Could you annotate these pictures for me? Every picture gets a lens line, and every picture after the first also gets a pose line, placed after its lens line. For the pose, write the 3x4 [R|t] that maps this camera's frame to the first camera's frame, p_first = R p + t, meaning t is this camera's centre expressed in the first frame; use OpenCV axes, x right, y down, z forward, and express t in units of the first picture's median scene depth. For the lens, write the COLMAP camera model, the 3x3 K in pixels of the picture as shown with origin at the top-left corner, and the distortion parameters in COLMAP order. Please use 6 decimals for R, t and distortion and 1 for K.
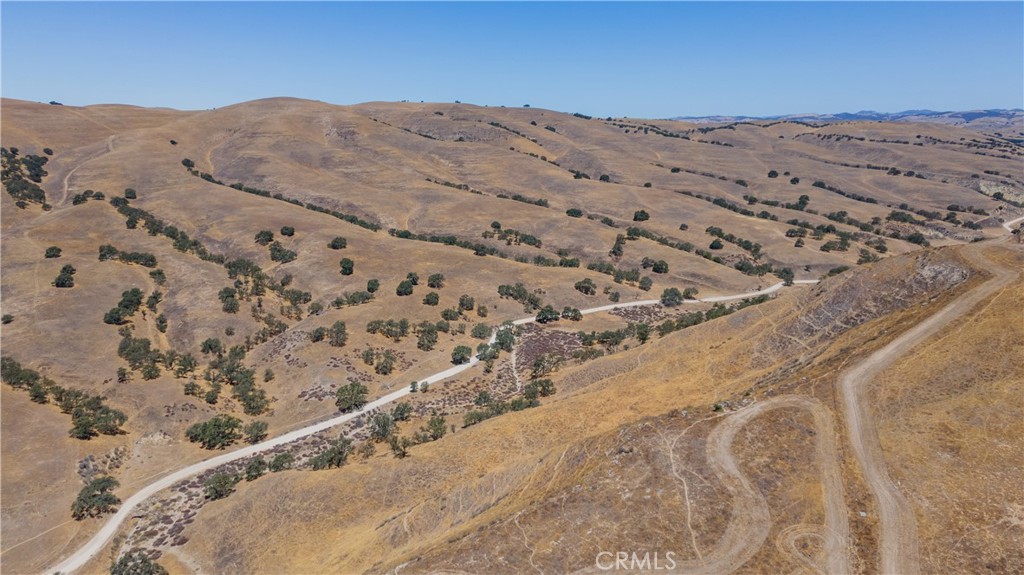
lens RADIAL K [[737.8, 0, 510.7], [0, 737.8, 287.5], [0, 0, 1]] dist [0.041327, 0.016828]
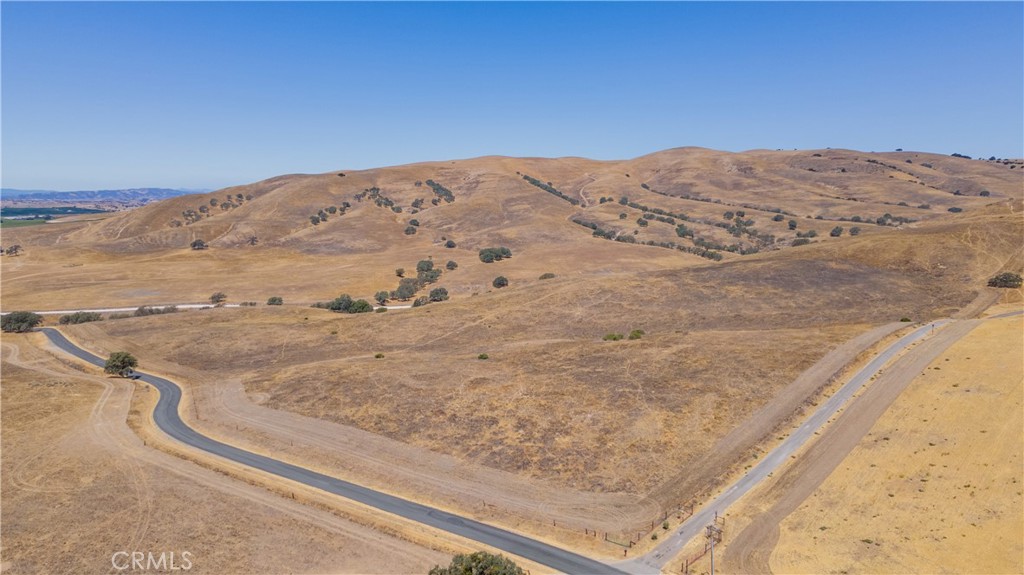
lens RADIAL K [[737.8, 0, 514.8], [0, 737.8, 286.5], [0, 0, 1]] dist [0.041327, 0.016828]
pose [[0.907592, 0.043851, -0.417558, -0.037329], [-0.079956, 0.994382, -0.069362, 0.116536], [0.412171, 0.096338, 0.905999, -0.314628]]
